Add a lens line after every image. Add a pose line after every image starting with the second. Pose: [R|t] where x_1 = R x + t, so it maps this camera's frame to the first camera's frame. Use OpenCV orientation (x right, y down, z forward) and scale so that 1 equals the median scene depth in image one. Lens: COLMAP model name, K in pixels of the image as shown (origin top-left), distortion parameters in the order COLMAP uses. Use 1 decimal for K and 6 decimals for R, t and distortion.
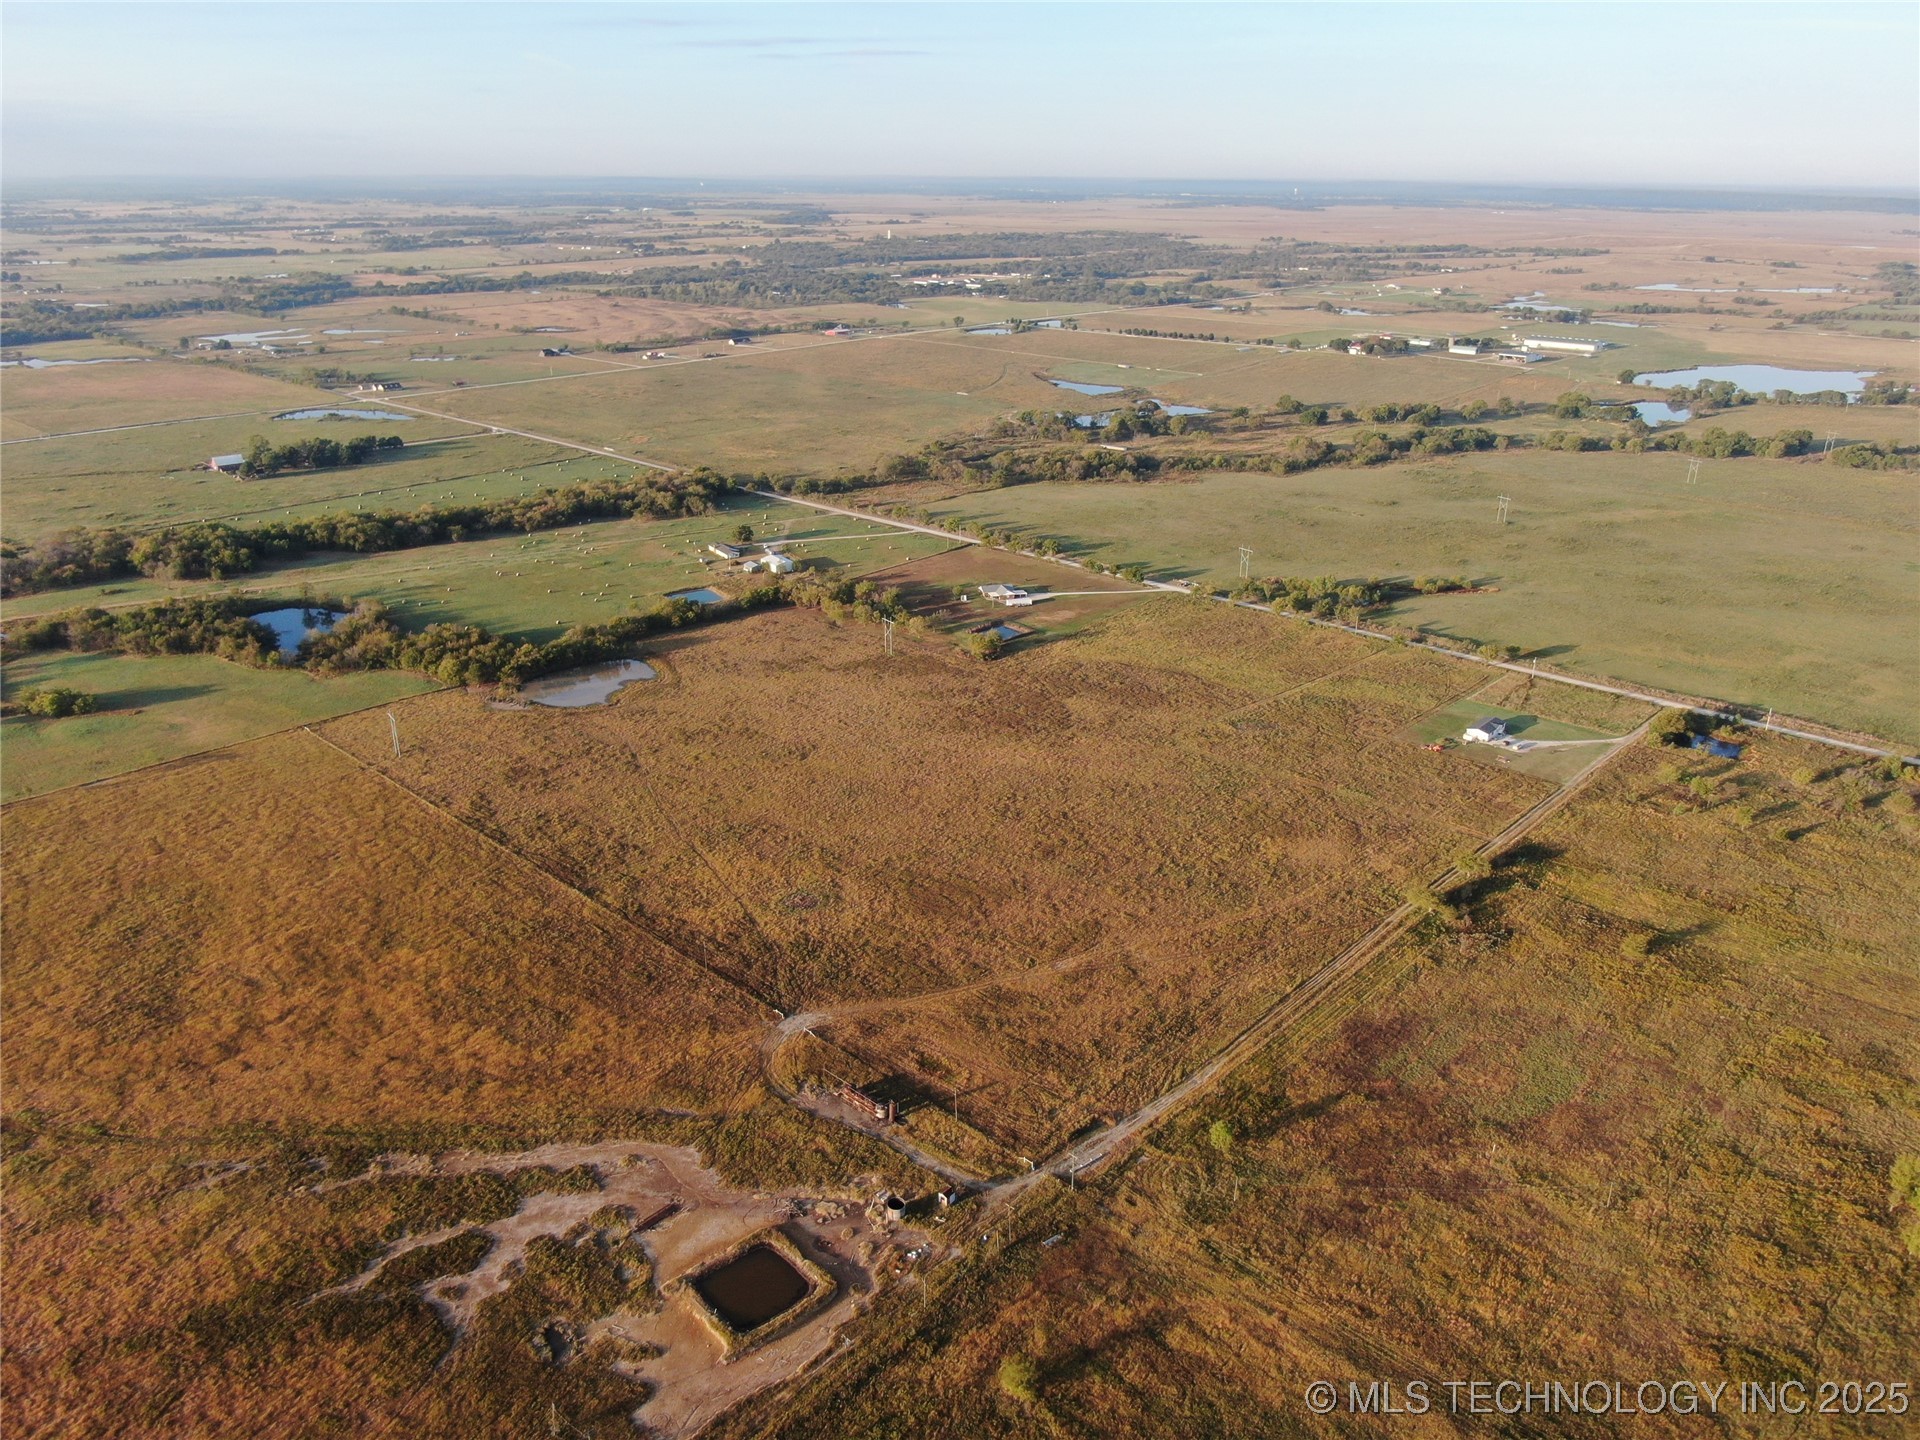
lens RADIAL K [[1382.7, 0, 960.0], [0, 1382.7, 720.0], [0, 0, 1]] dist [-0.025542, 0.008529]
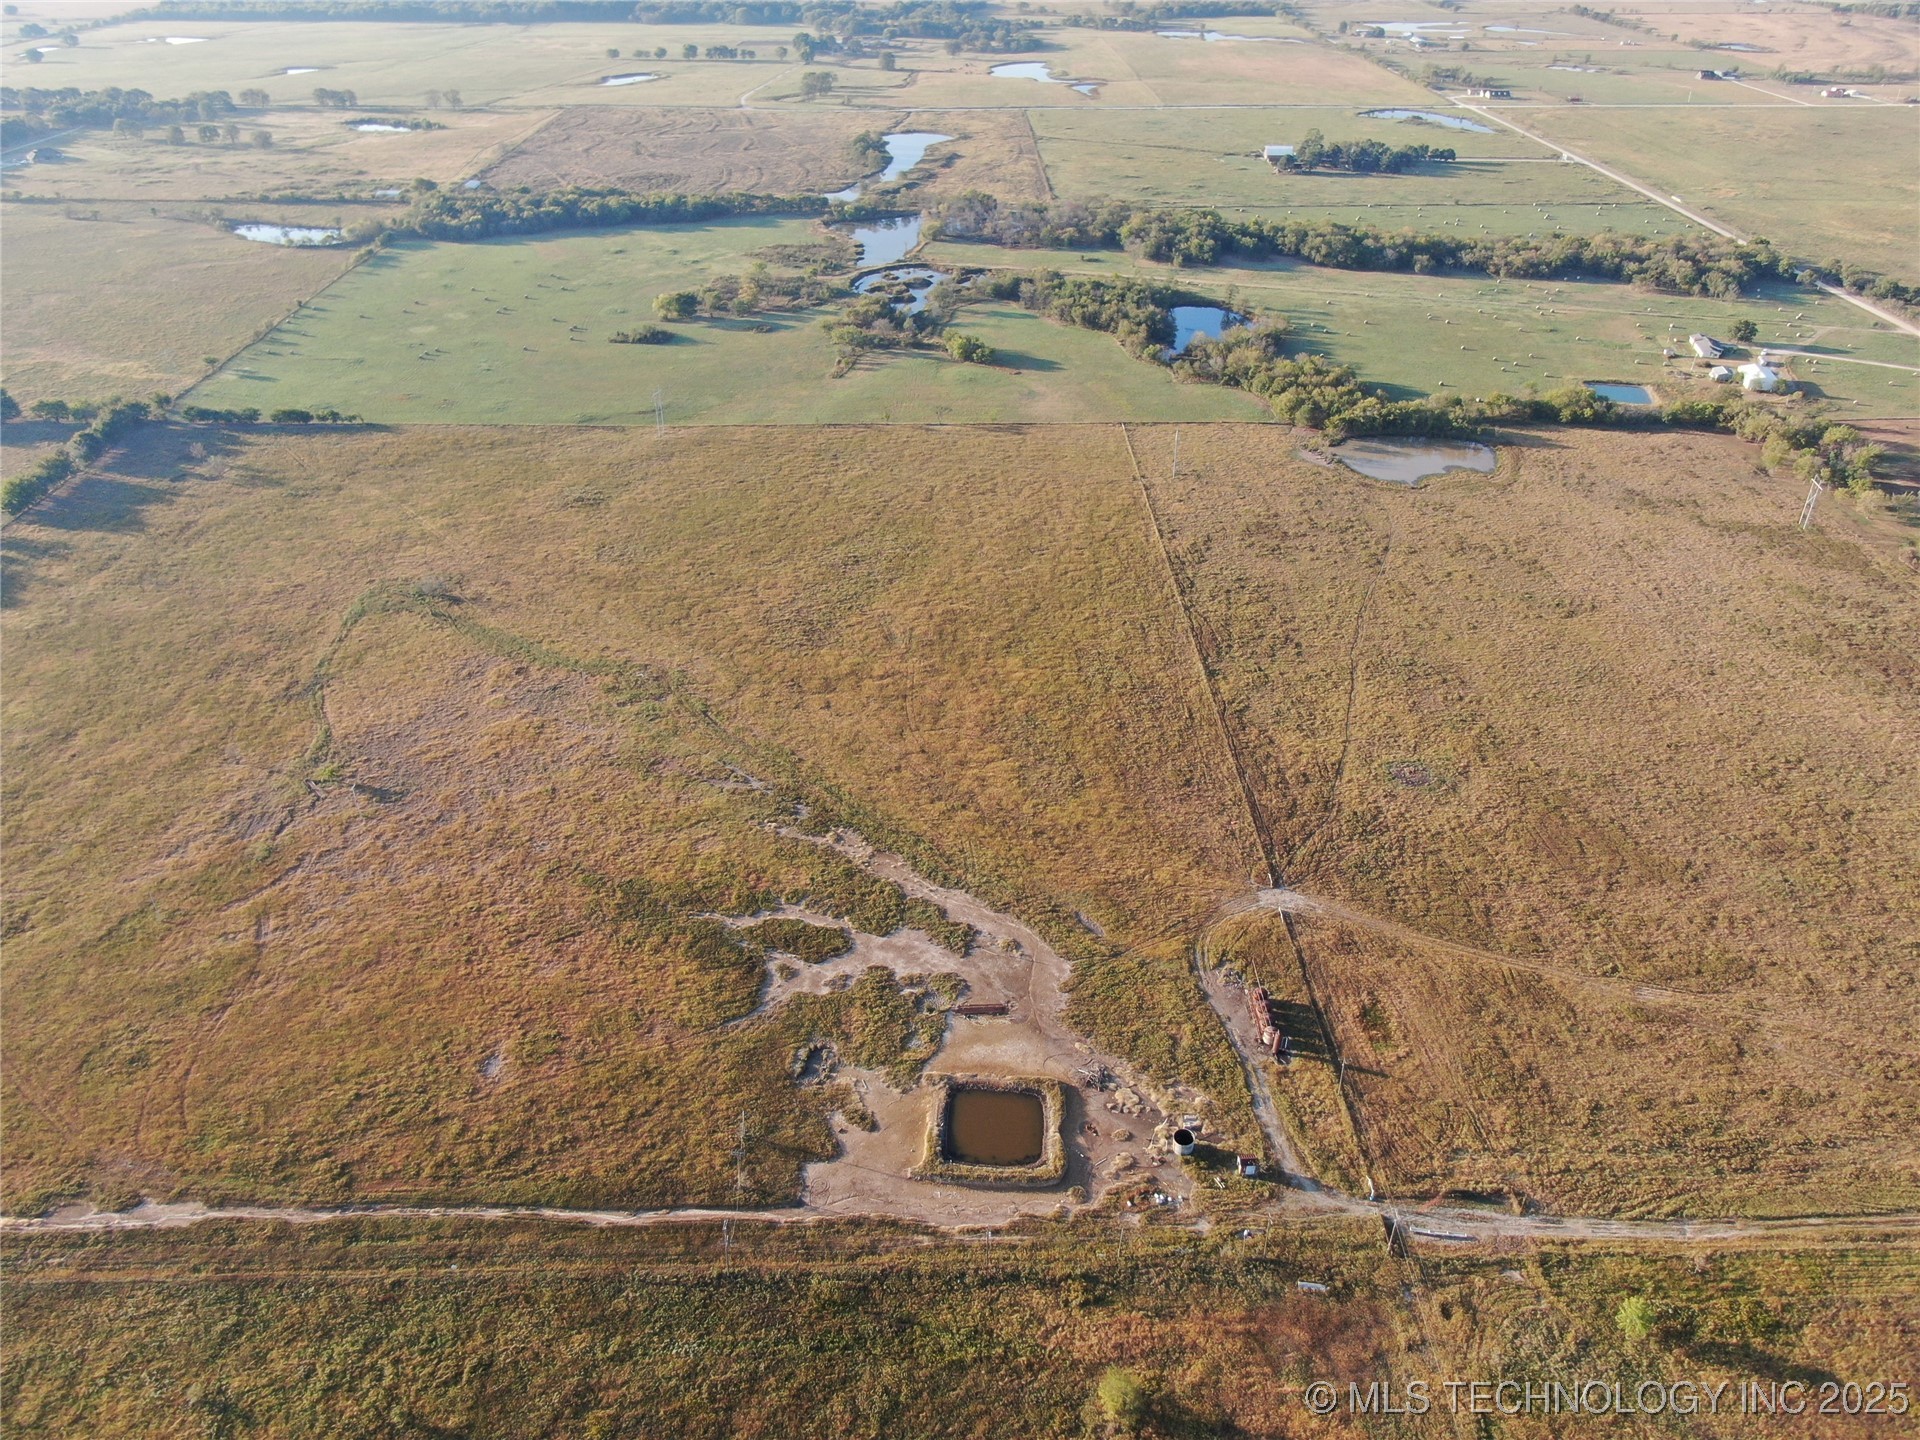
lens RADIAL K [[1382.7, 0, 960.0], [0, 1382.7, 720.0], [0, 0, 1]] dist [-0.025542, 0.008529]
pose [[0.693450, 0.380229, -0.612007, 0.201205], [-0.258936, 0.924182, 0.280783, -0.064971], [0.672368, -0.036238, 0.739330, 0.205178]]
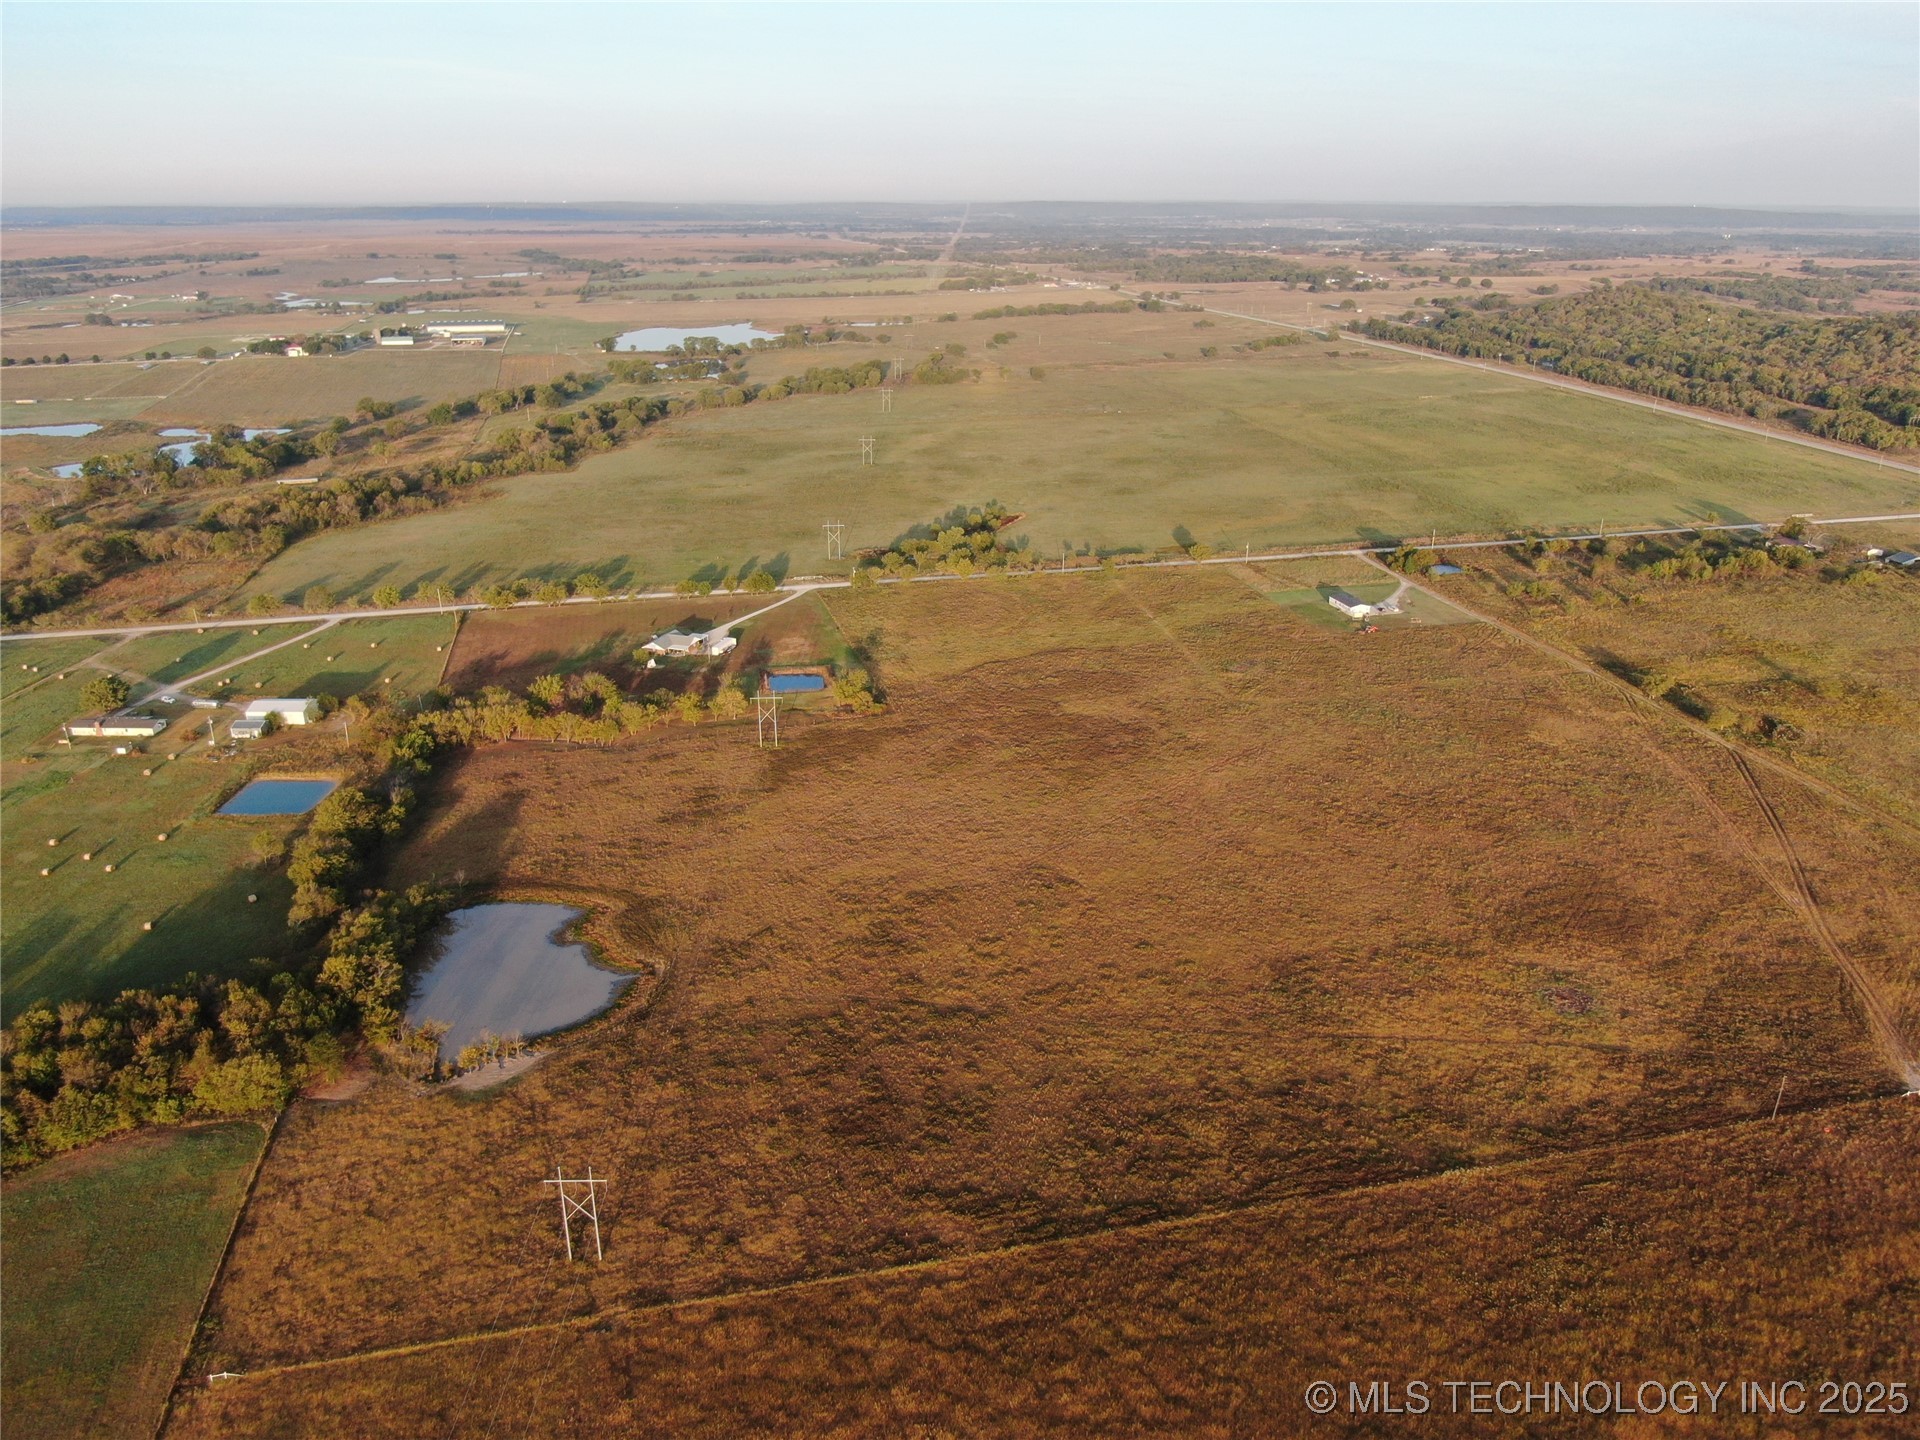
lens RADIAL K [[1382.7, 0, 960.0], [0, 1382.7, 720.0], [0, 0, 1]] dist [-0.025542, 0.008529]
pose [[0.560258, -0.295636, 0.773764, -0.790980], [0.305534, 0.942026, 0.138696, -0.191711], [-0.769909, 0.158706, 0.618104, 0.807913]]
